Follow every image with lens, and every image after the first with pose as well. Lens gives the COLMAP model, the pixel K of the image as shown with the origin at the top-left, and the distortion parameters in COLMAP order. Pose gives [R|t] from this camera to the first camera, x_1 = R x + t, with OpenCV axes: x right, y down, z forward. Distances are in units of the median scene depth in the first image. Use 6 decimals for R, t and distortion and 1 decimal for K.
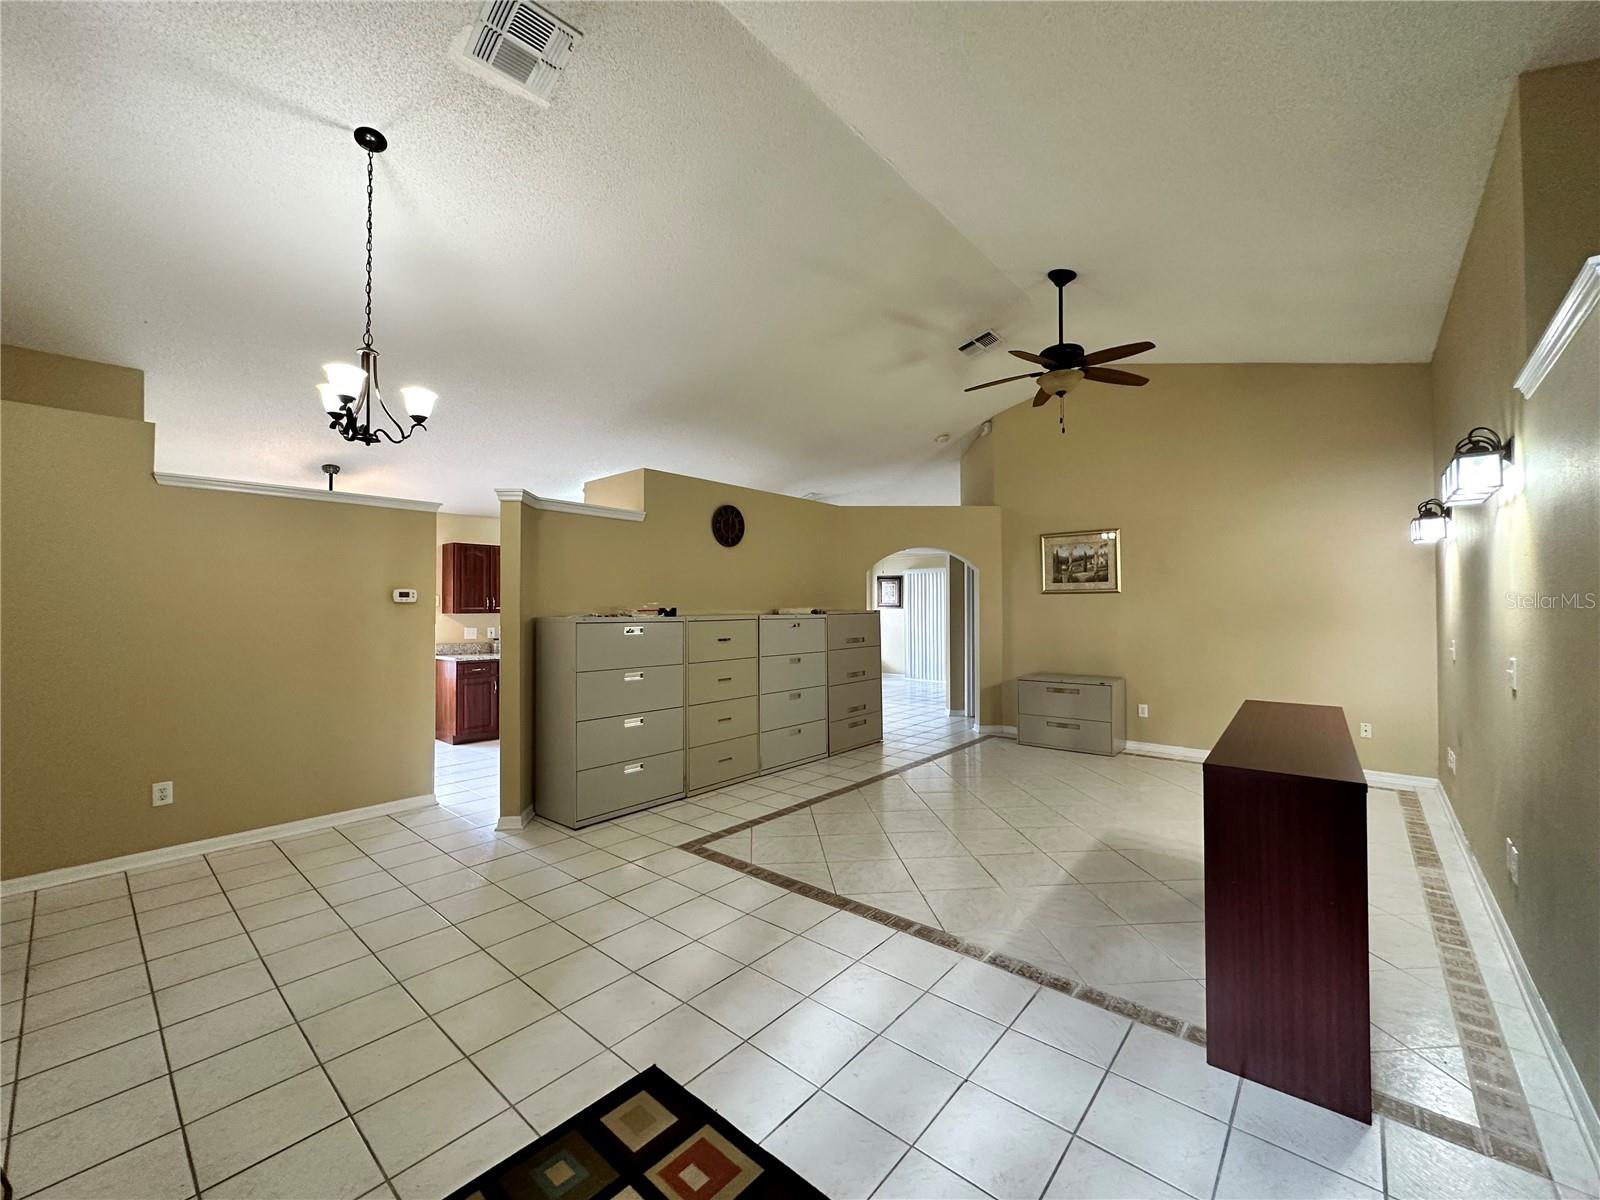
lens RADIAL K [[638.8, 0, 800.8], [0, 638.8, 599.5], [0, 0, 1]] dist [0.001537, 0.000192]
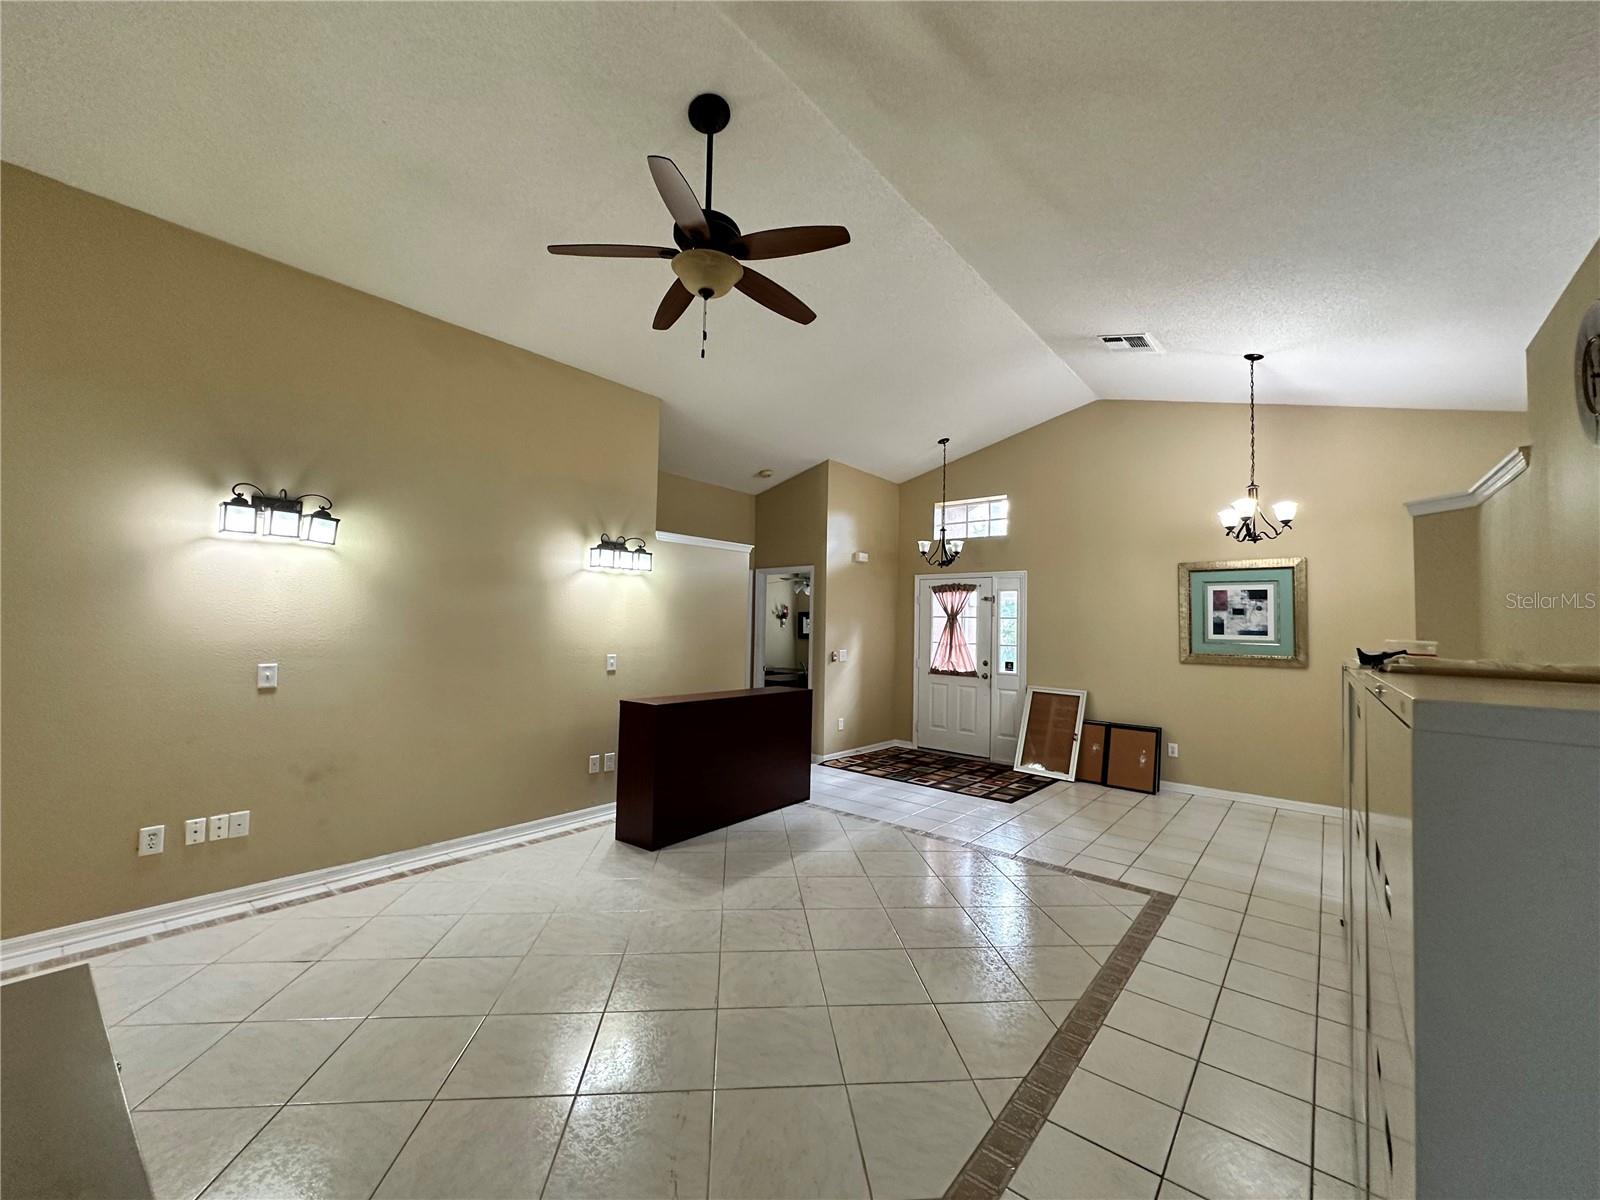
lens RADIAL K [[638.8, 0, 800.5], [0, 638.8, 601.3], [0, 0, 1]] dist [0.001537, 0.000192]
pose [[-0.999571, -0.018236, -0.022922, 0.395918], [-0.017159, 0.998780, -0.046313, 0.007580], [0.023738, -0.045899, -0.998664, 1.983827]]
